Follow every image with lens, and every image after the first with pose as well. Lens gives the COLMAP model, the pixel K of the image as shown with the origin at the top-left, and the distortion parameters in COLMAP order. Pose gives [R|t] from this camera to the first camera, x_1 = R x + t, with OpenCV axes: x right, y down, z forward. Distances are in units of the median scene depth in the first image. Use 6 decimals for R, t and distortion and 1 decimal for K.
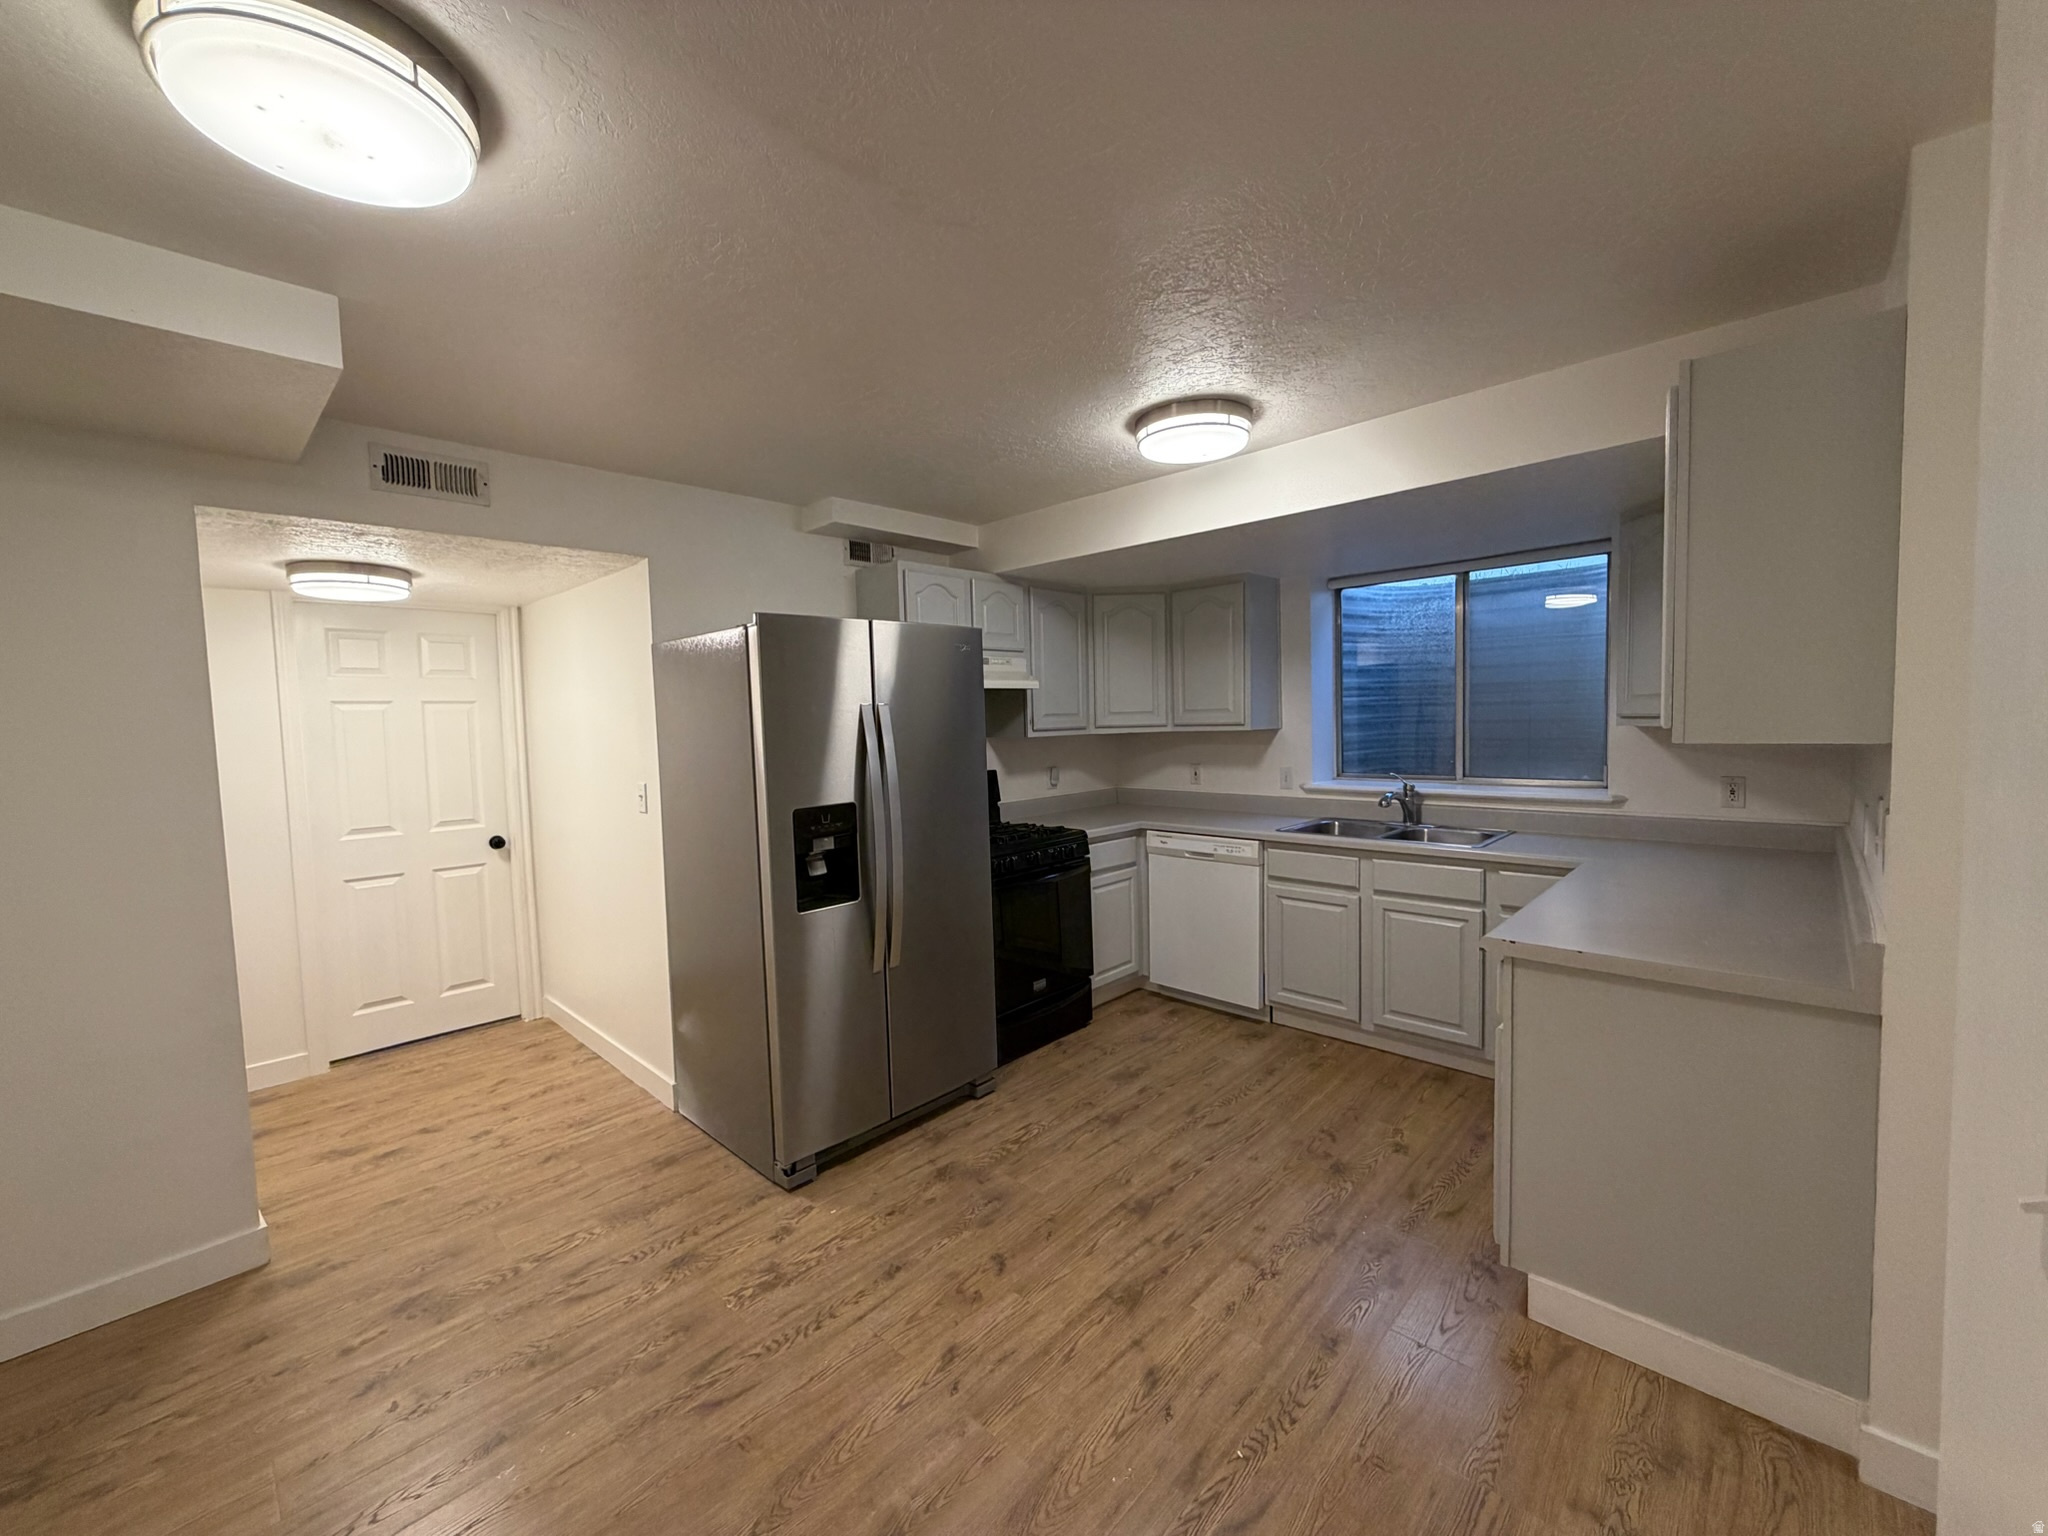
lens RADIAL K [[814.9, 0, 1016.5], [0, 814.9, 766.2], [0, 0, 1]] dist [-0.002333, -0.000101]
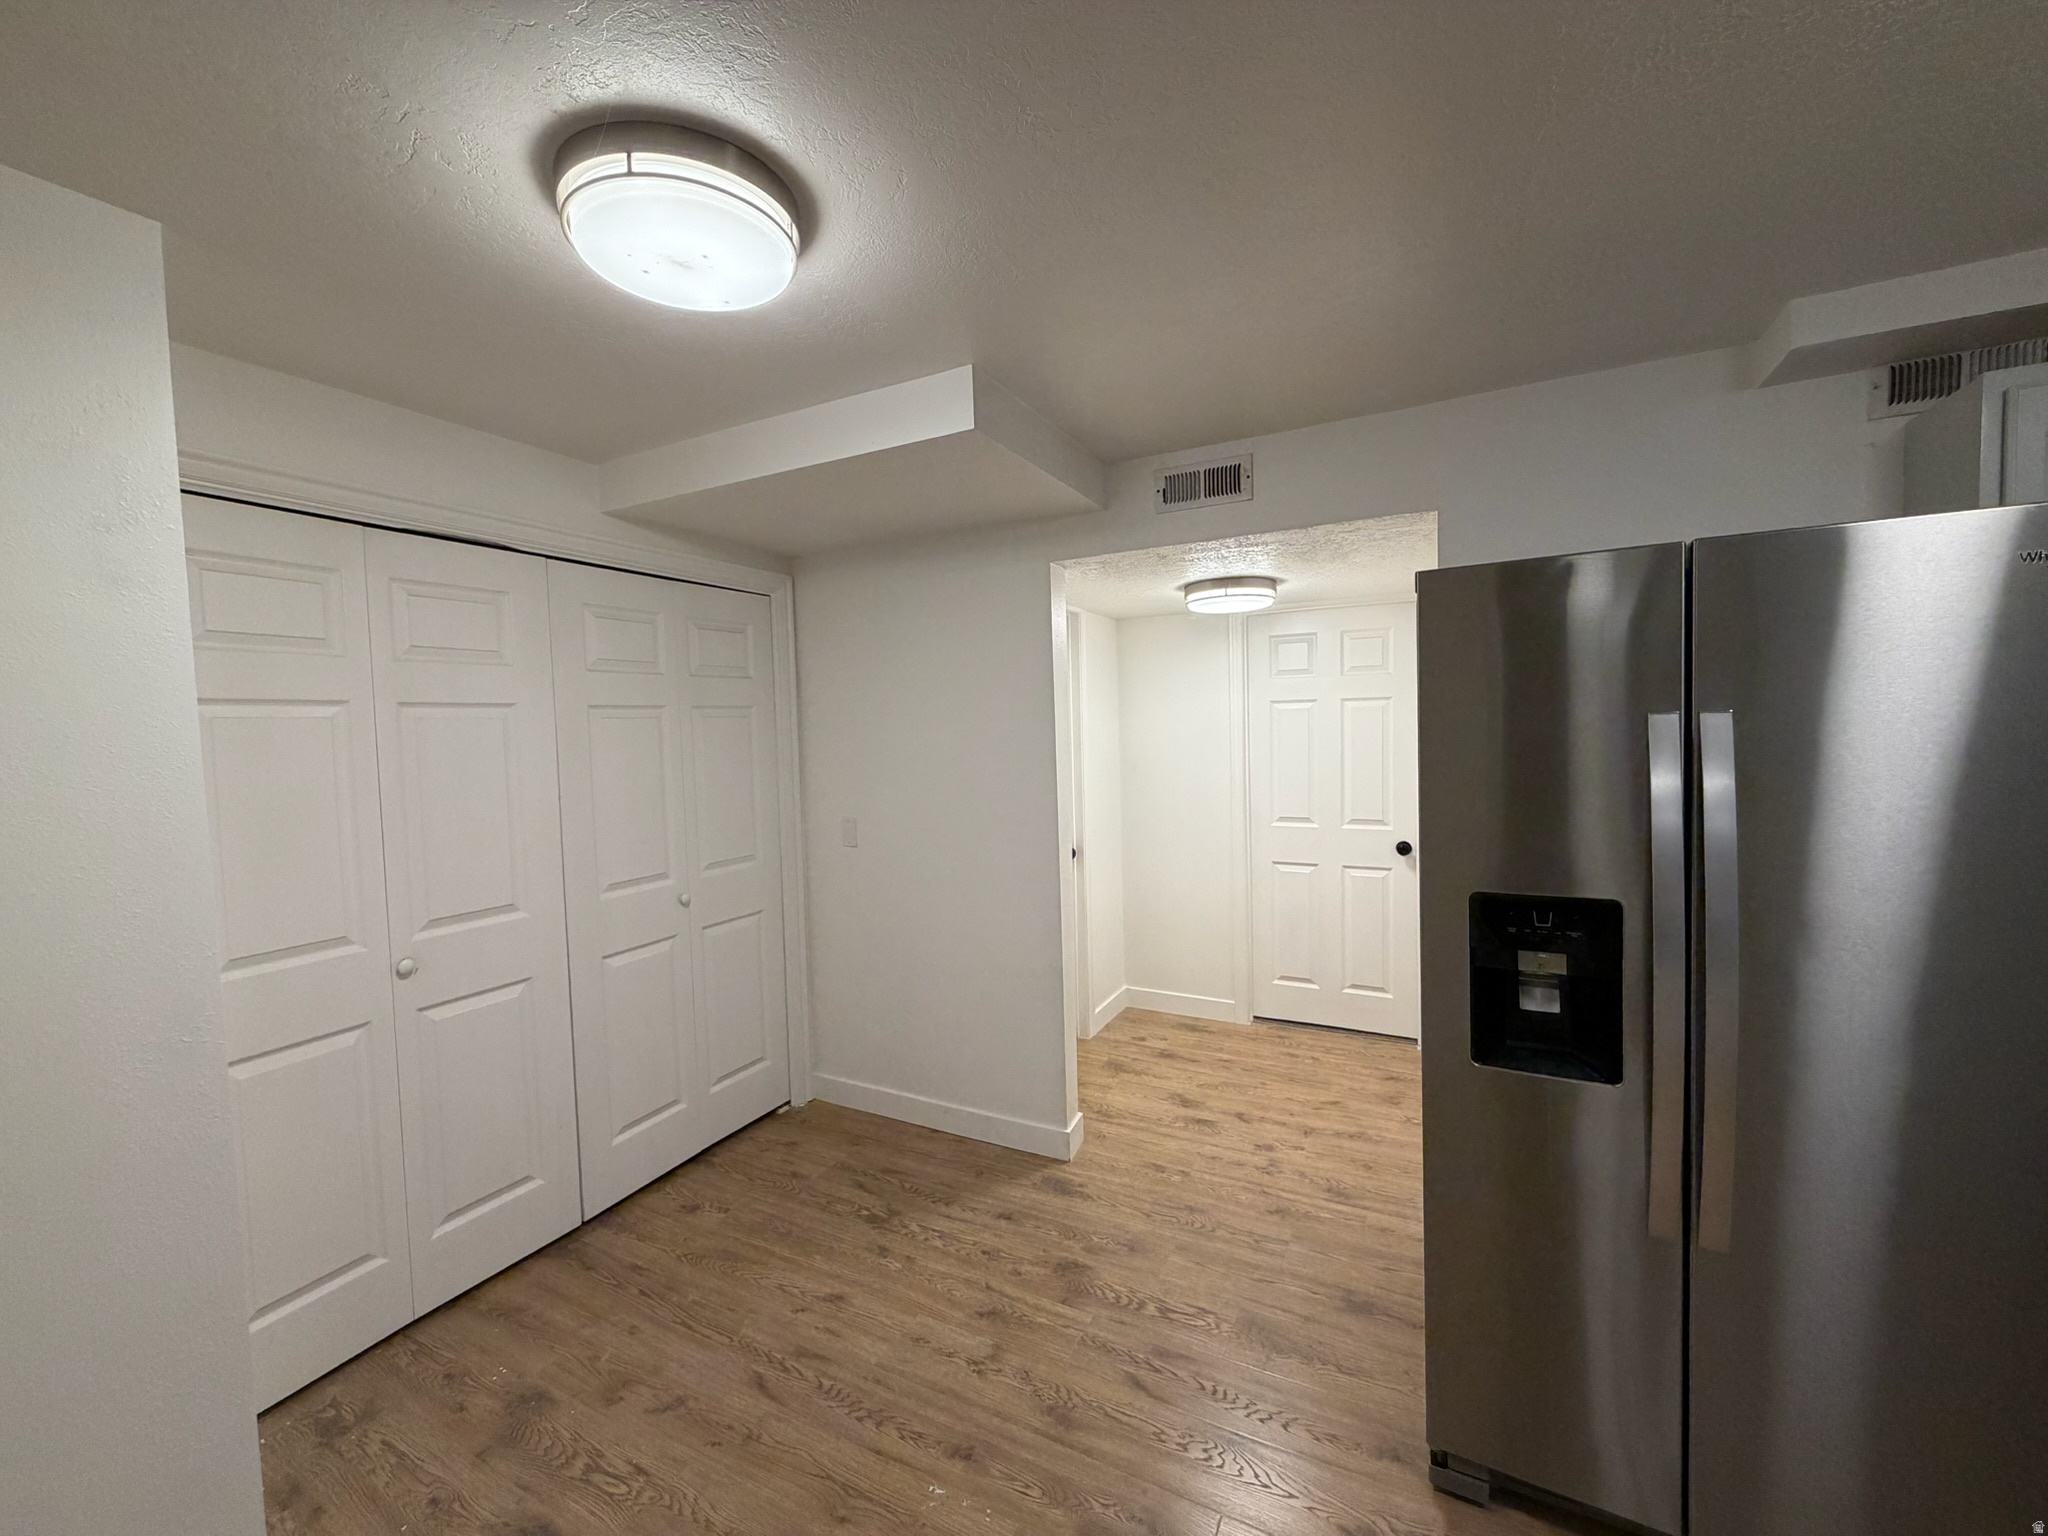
lens RADIAL K [[814.9, 0, 1016.5], [0, 814.9, 766.2], [0, 0, 1]] dist [-0.002333, -0.000101]
pose [[0.278865, 0.065866, -0.958069, 0.172501], [-0.036931, 0.997643, 0.057837, -0.052300], [0.959620, 0.019254, 0.280640, 0.436583]]
